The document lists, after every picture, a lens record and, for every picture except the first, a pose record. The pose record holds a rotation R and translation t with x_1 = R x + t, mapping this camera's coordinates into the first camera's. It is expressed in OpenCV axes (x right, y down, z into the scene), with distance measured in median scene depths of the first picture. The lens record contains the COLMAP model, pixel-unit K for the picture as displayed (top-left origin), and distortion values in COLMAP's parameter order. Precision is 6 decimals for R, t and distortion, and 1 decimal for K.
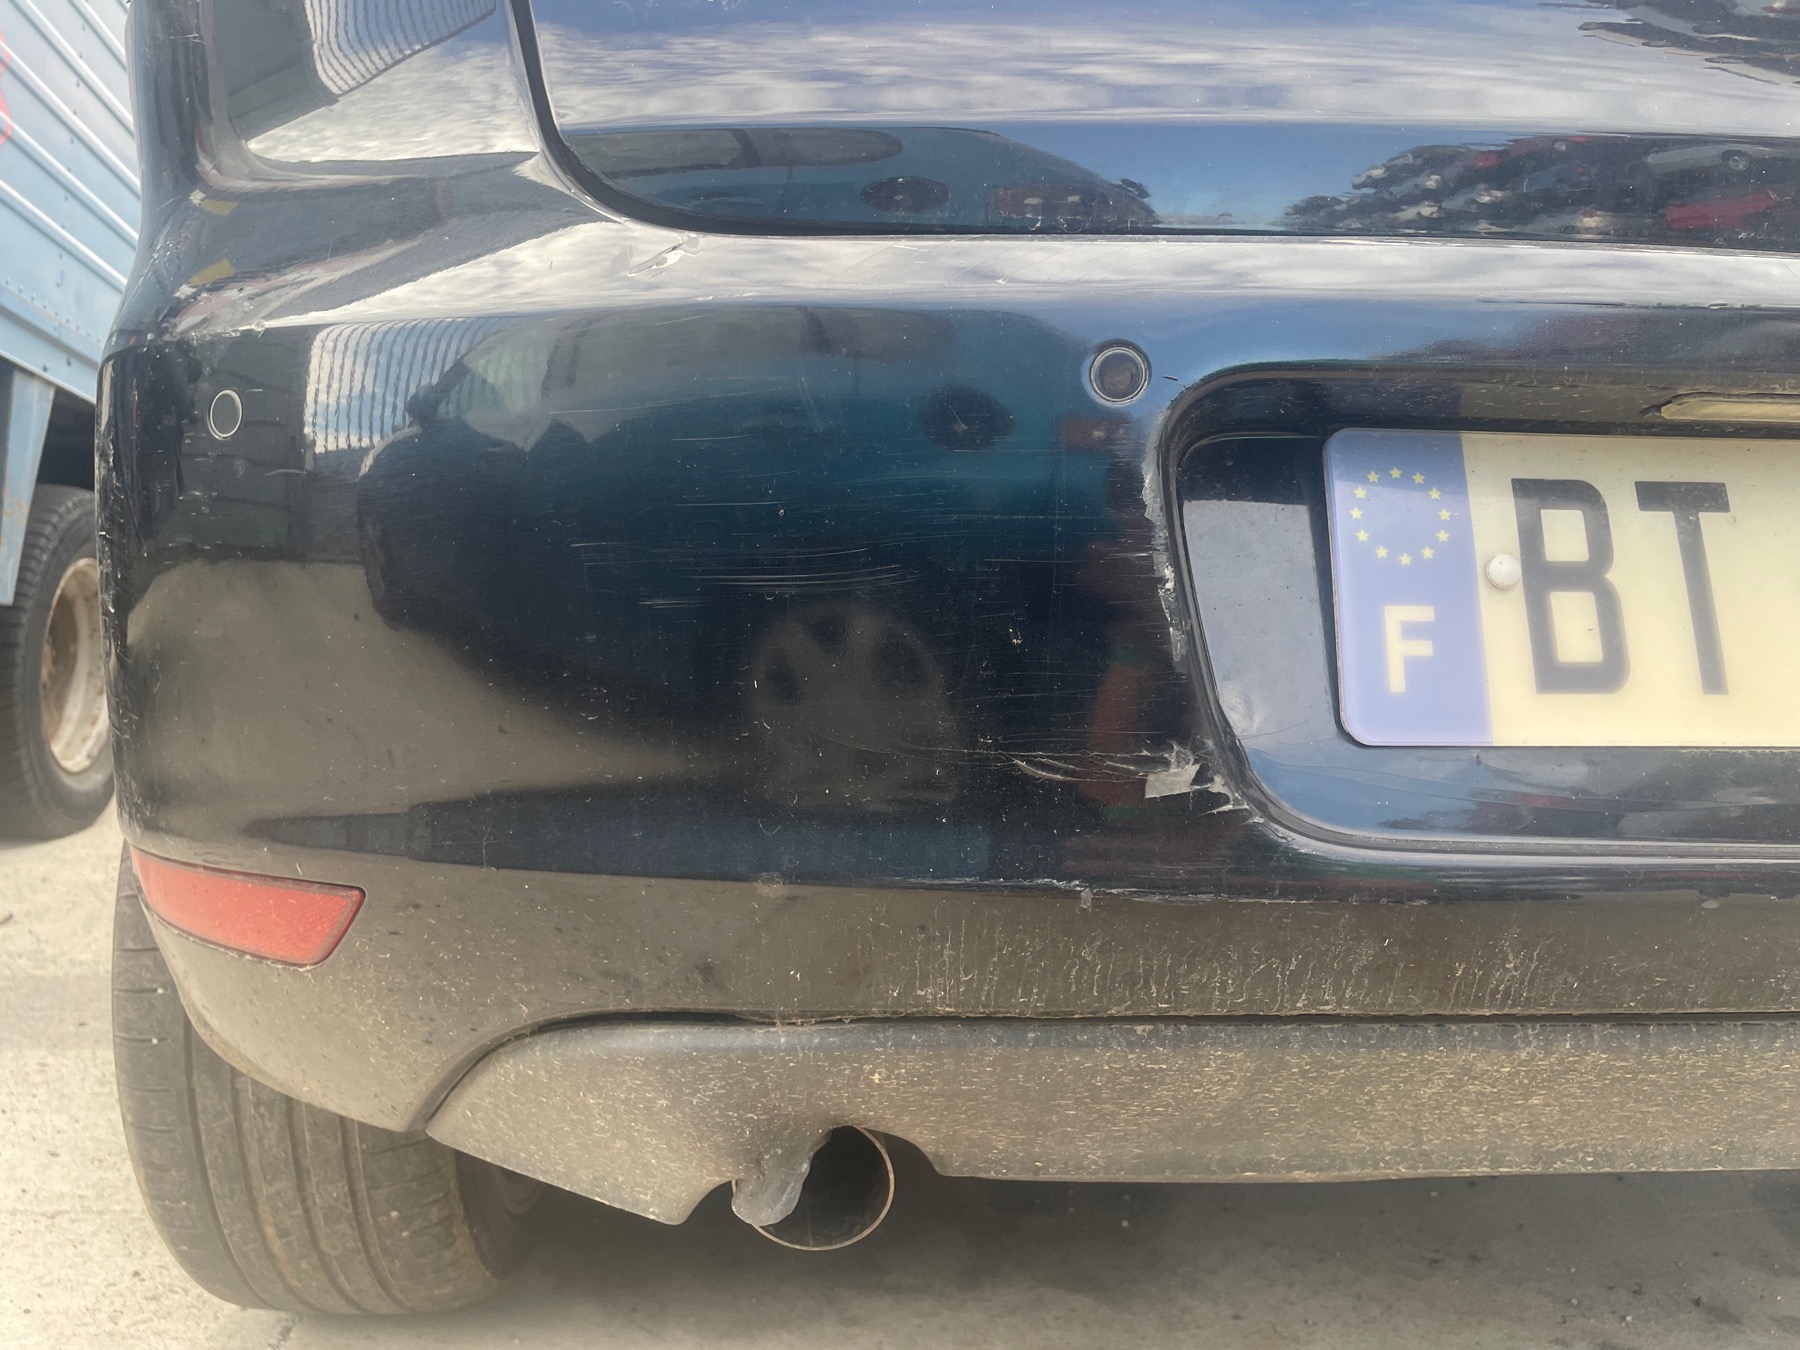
lens RADIAL K [[1352.8, 0, 900.0], [0, 1352.8, 675.0], [0, 0, 1]] dist [0.072124, -0.103206]
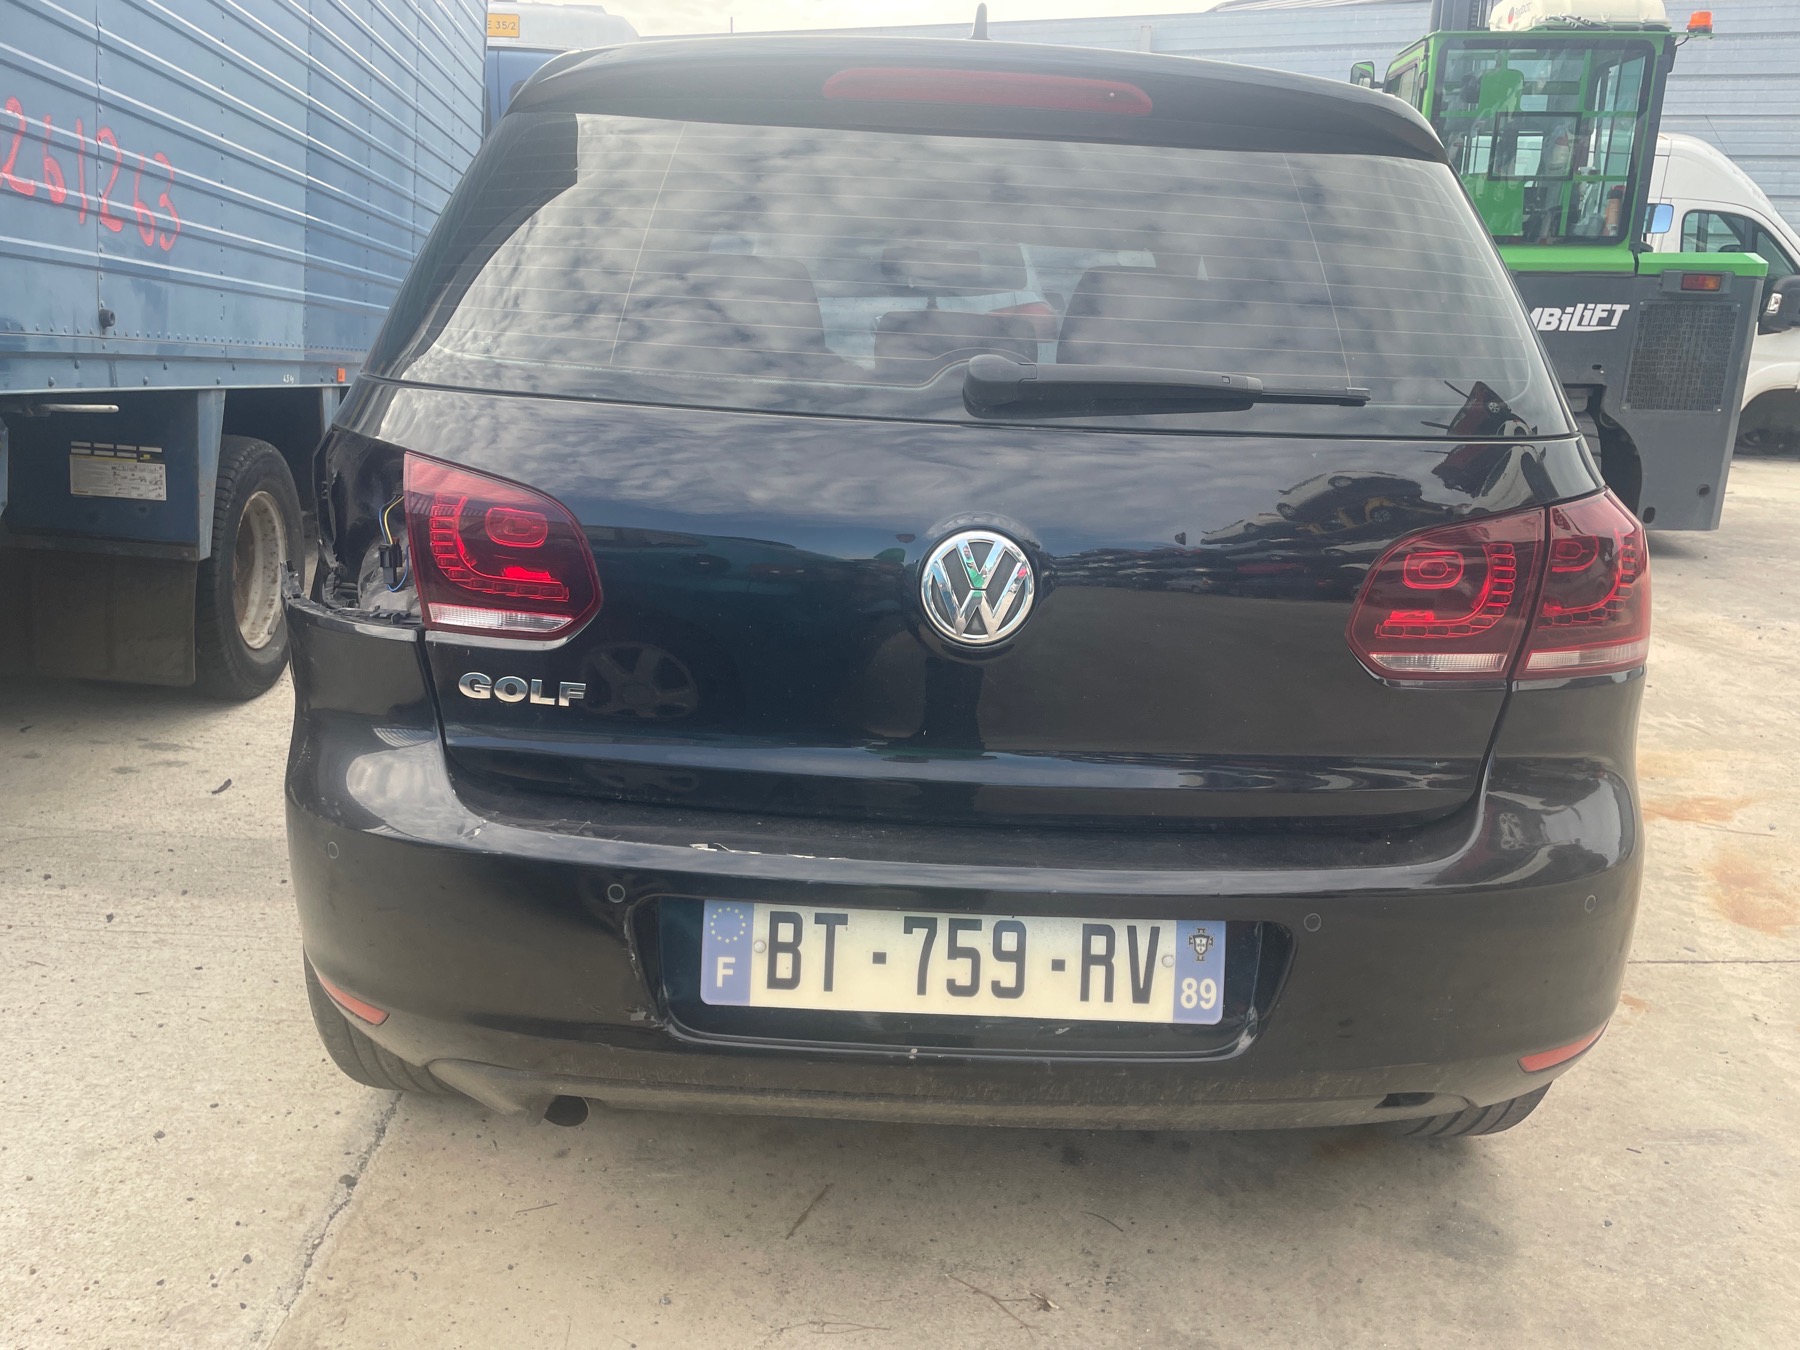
lens RADIAL K [[1333.9, 0, 898.5], [0, 1333.9, 687.5], [0, 0, 1]] dist [0.085681, -0.108462]
pose [[0.994970, 0.049117, -0.087302, 0.351502], [-0.029822, 0.977259, 0.209944, -0.451648], [0.095629, -0.206284, 0.973808, -0.609232]]
